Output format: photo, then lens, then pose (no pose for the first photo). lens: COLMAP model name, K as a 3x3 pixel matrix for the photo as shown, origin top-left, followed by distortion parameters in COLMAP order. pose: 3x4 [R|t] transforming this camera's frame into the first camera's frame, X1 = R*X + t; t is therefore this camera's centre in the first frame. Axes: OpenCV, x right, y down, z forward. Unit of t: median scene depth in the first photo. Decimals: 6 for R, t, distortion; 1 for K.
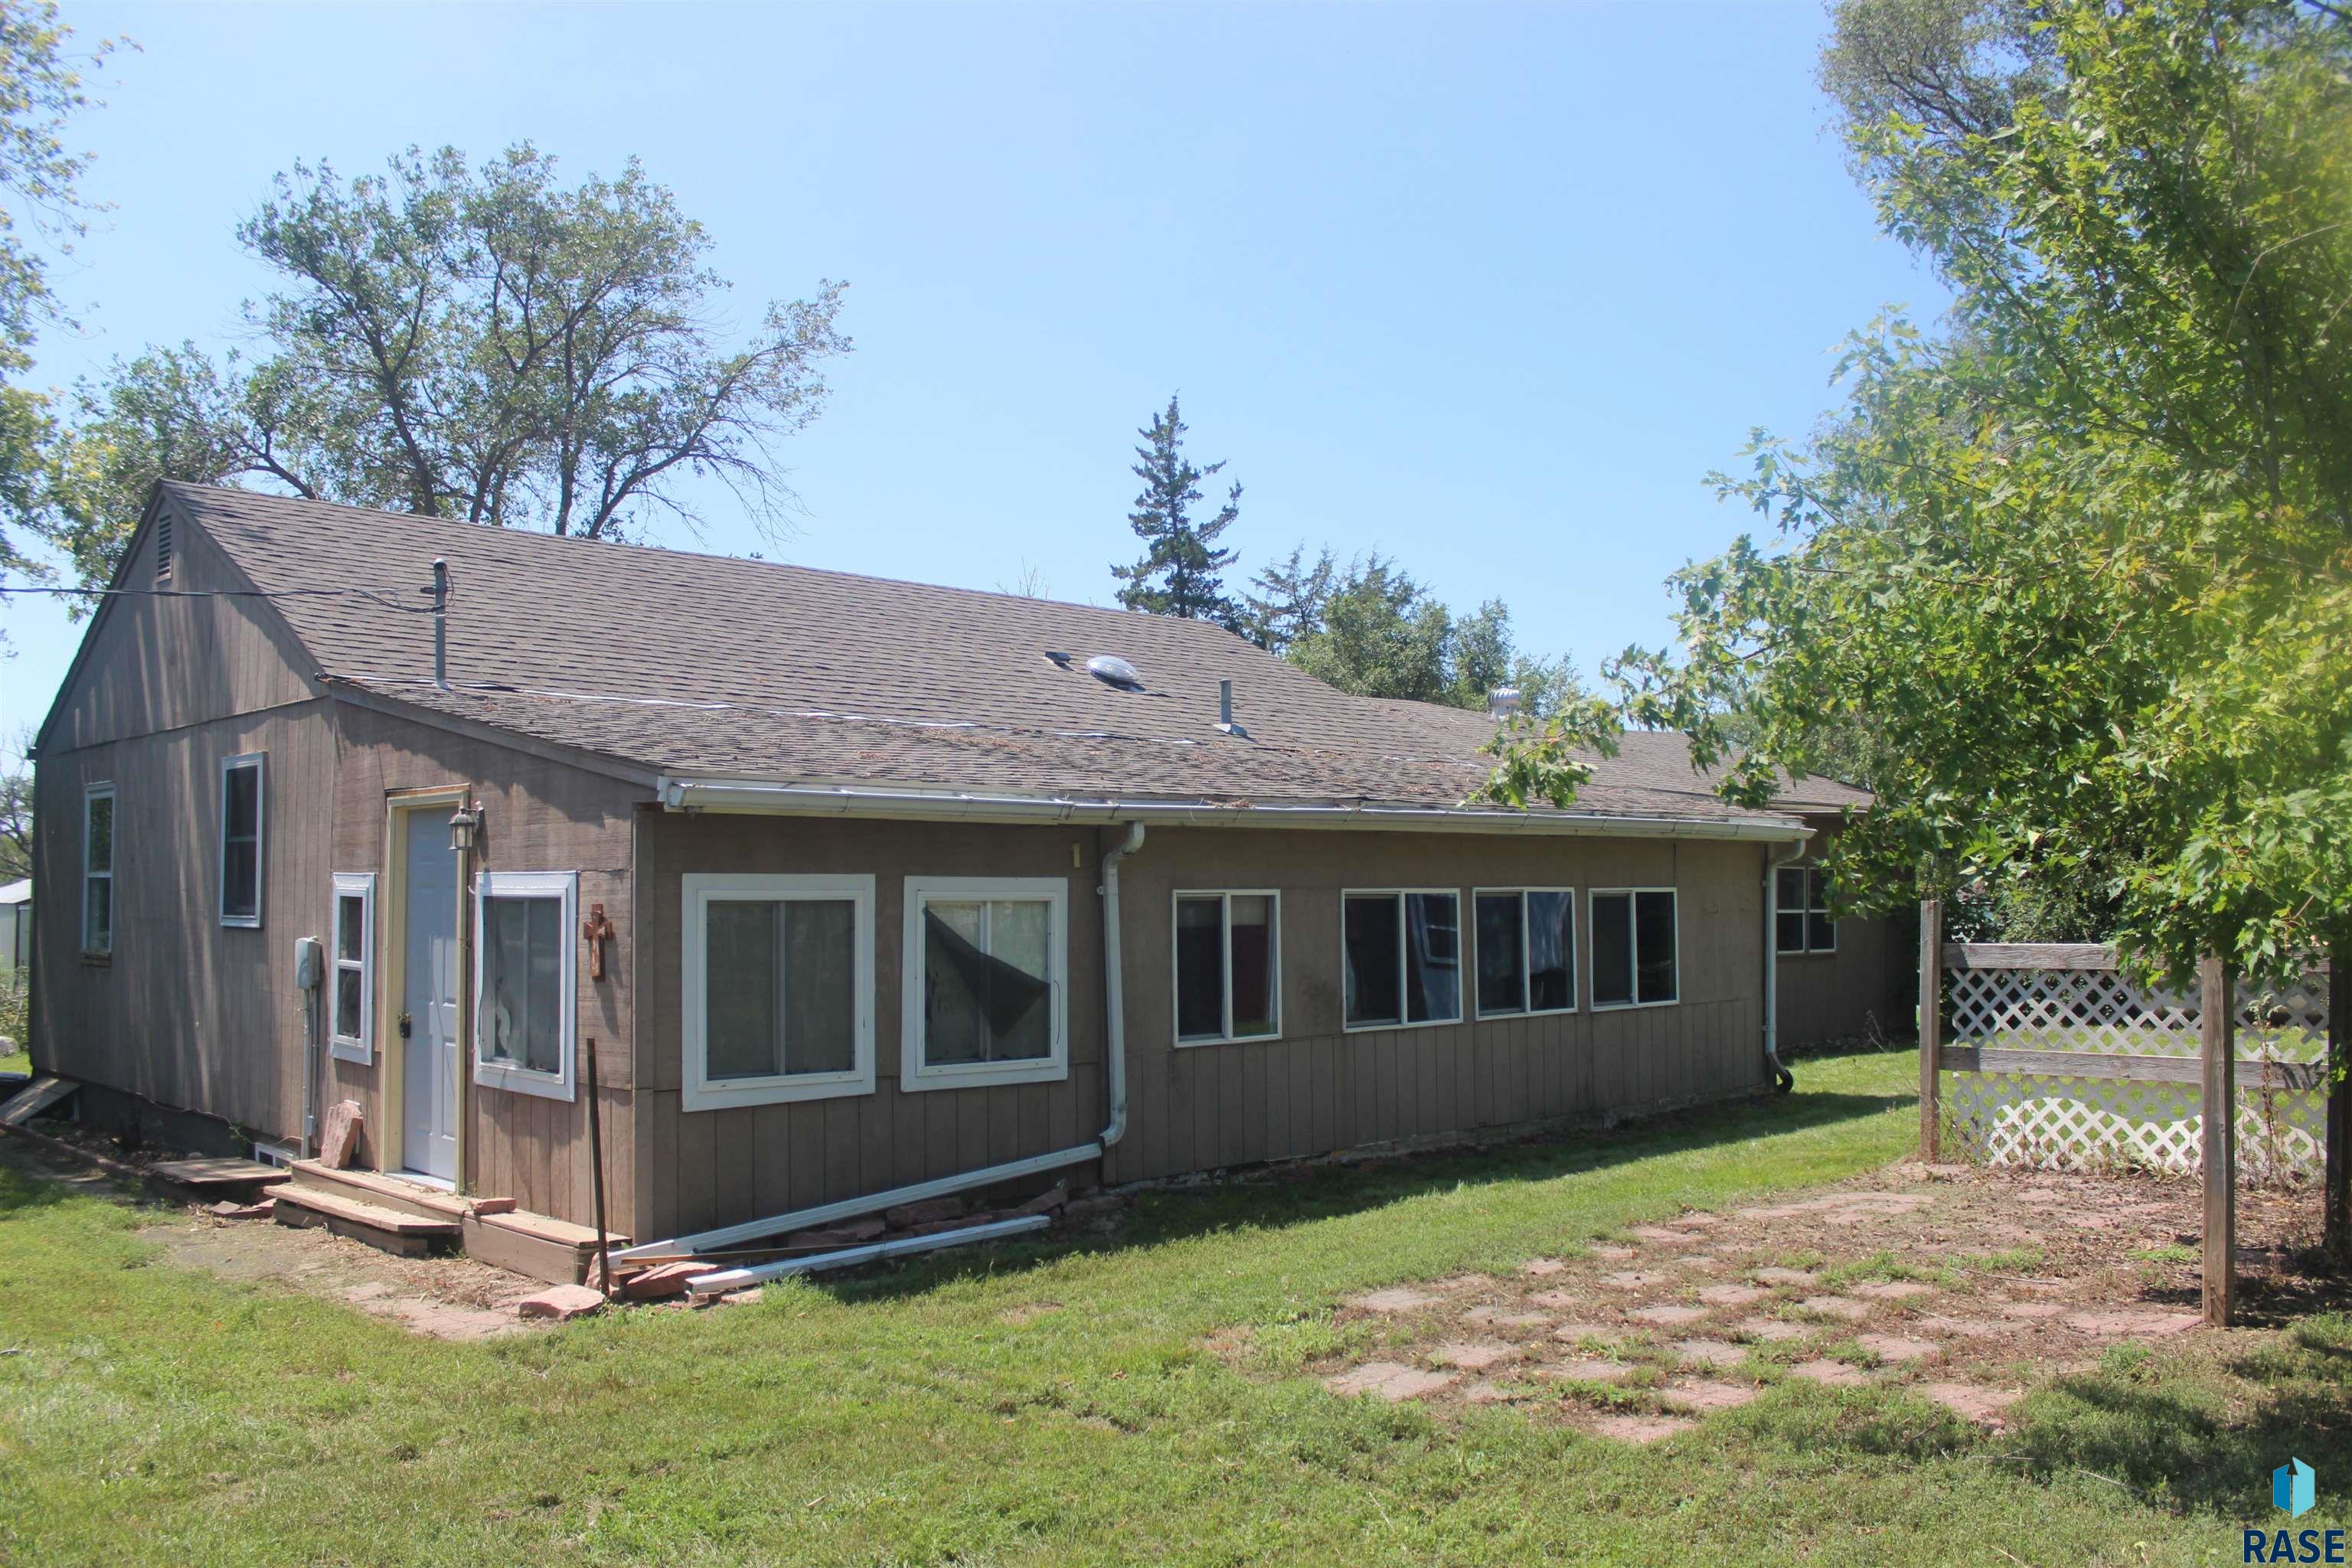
lens RADIAL K [[1967.7, 0, 1171.0], [0, 1967.7, 791.5], [0, 0, 1]] dist [-0.141707, 0.138854]
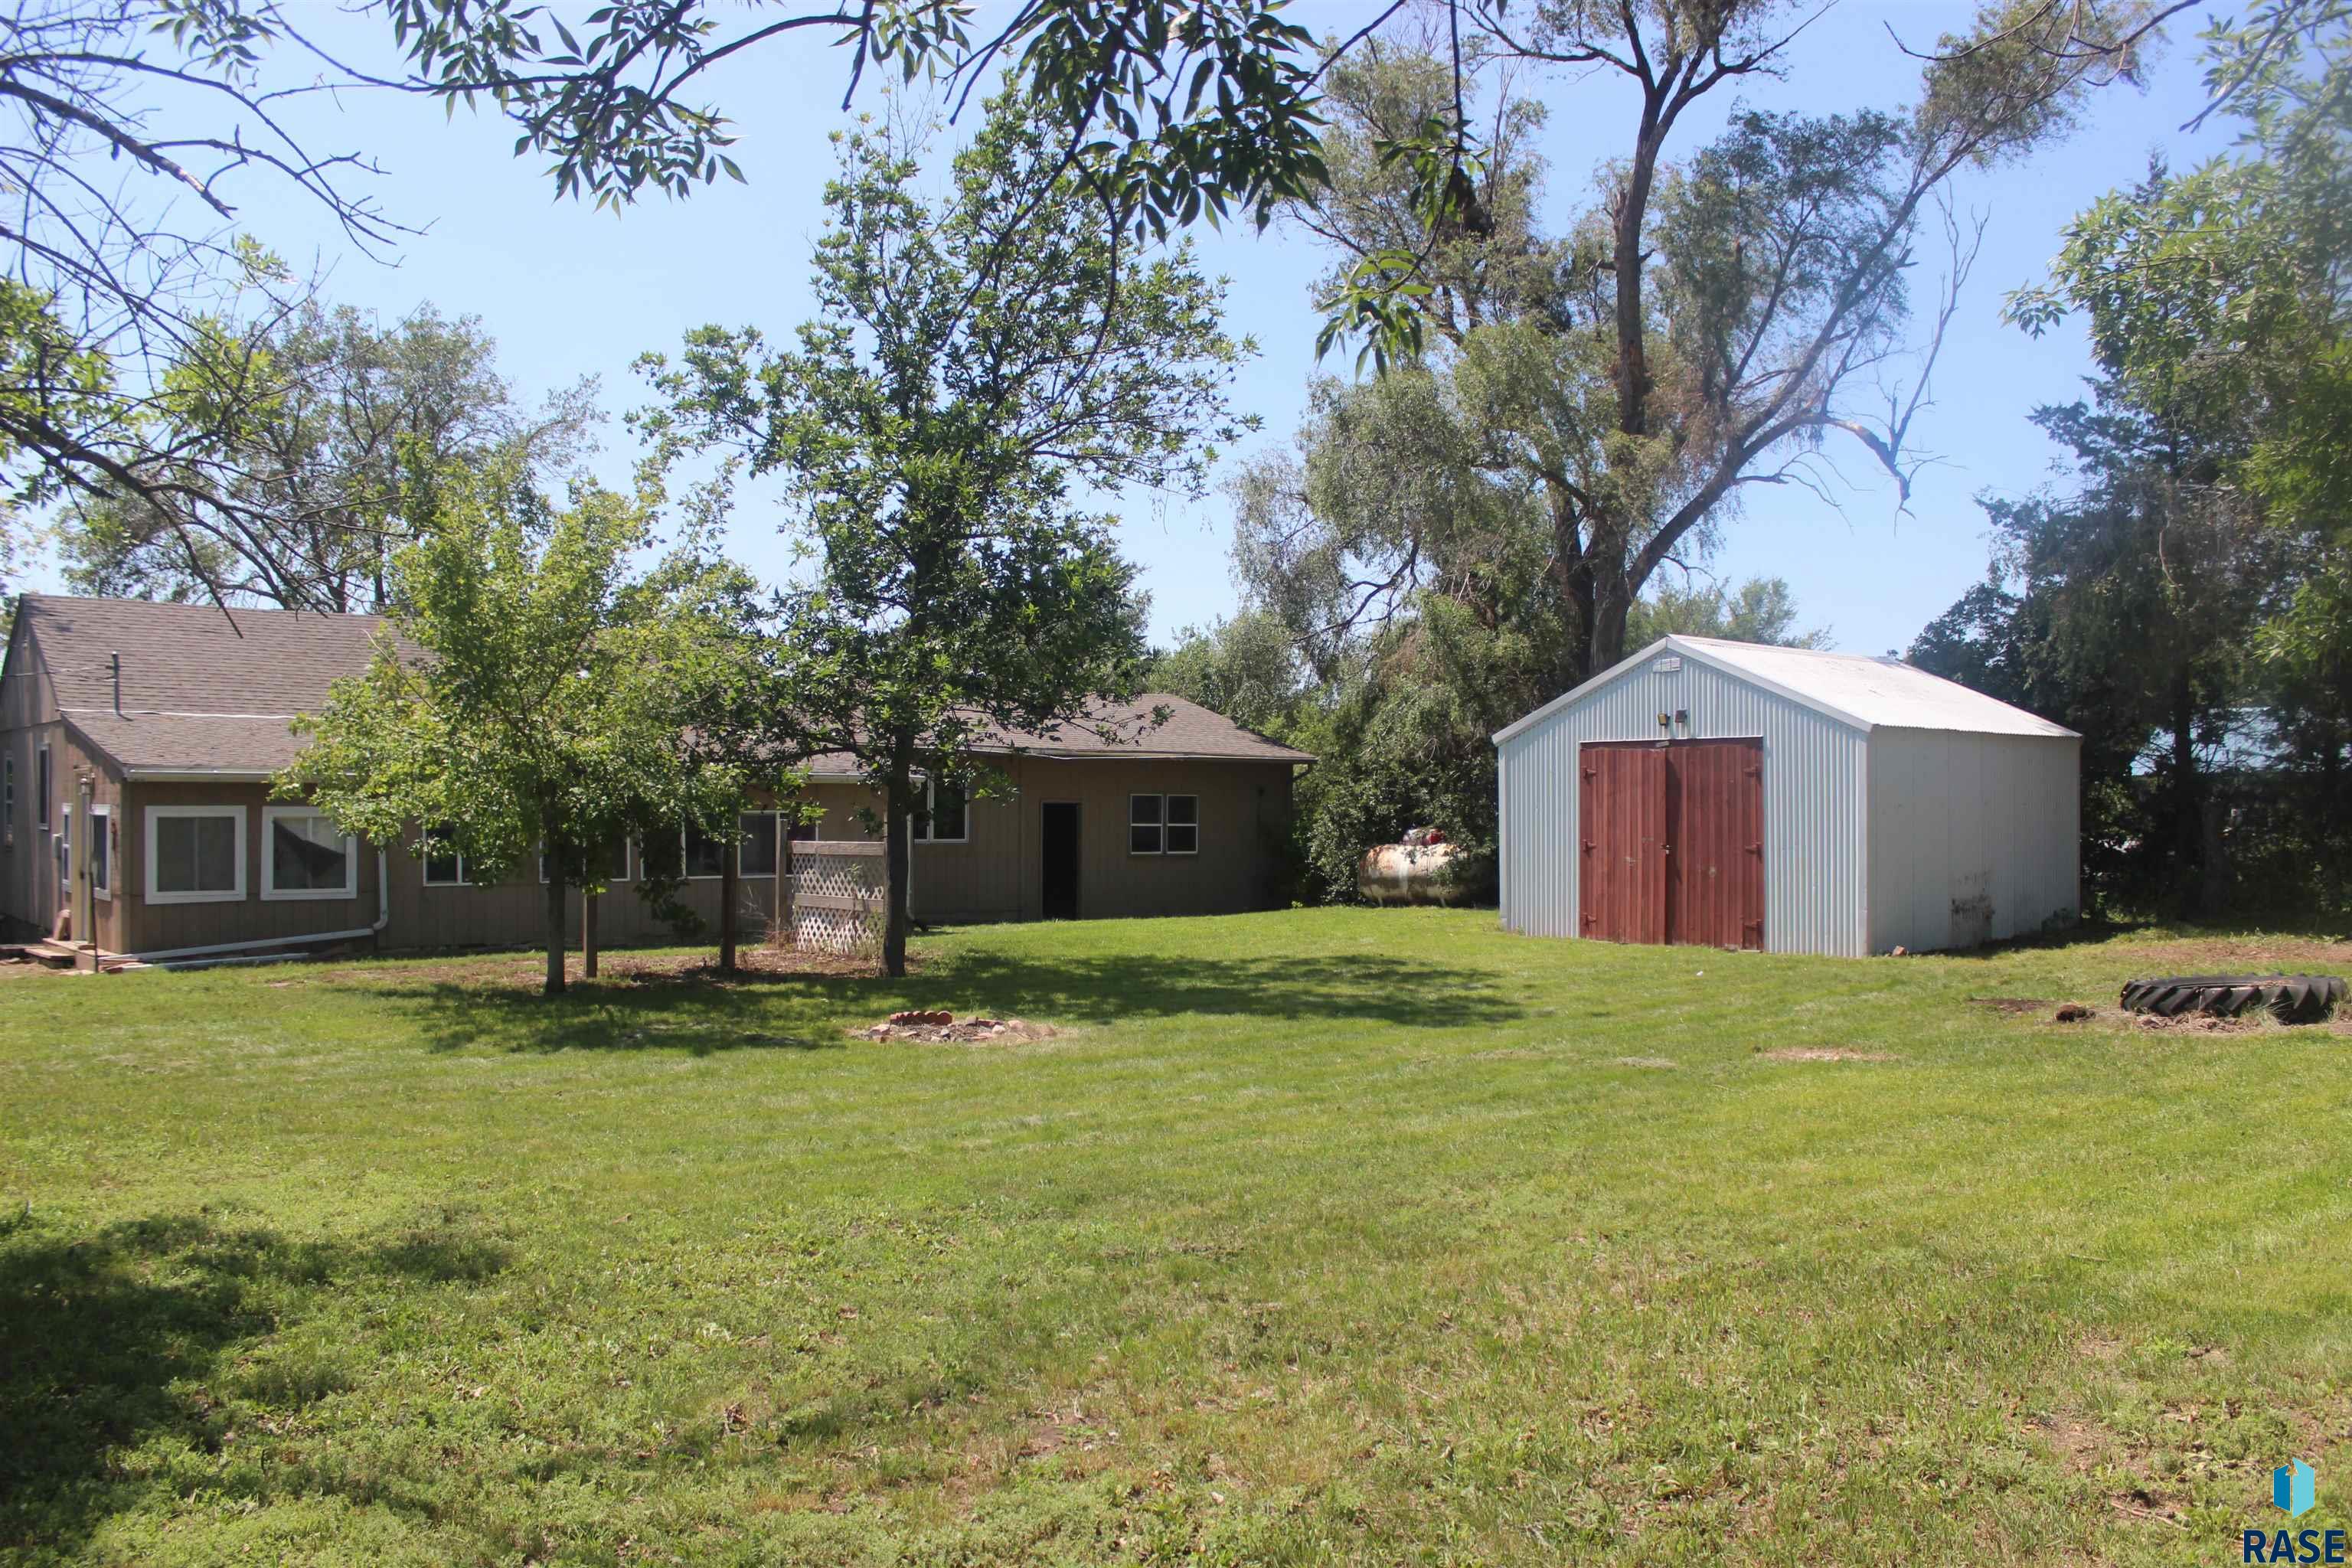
lens RADIAL K [[1967.7, 0, 1171.0], [0, 1967.7, 791.5], [0, 0, 1]] dist [-0.141707, 0.138854]
pose [[0.996375, 0.002405, -0.085034, 1.103742], [0.001415, 0.998993, 0.044835, -0.072893], [0.085056, -0.044792, 0.995369, -1.133880]]
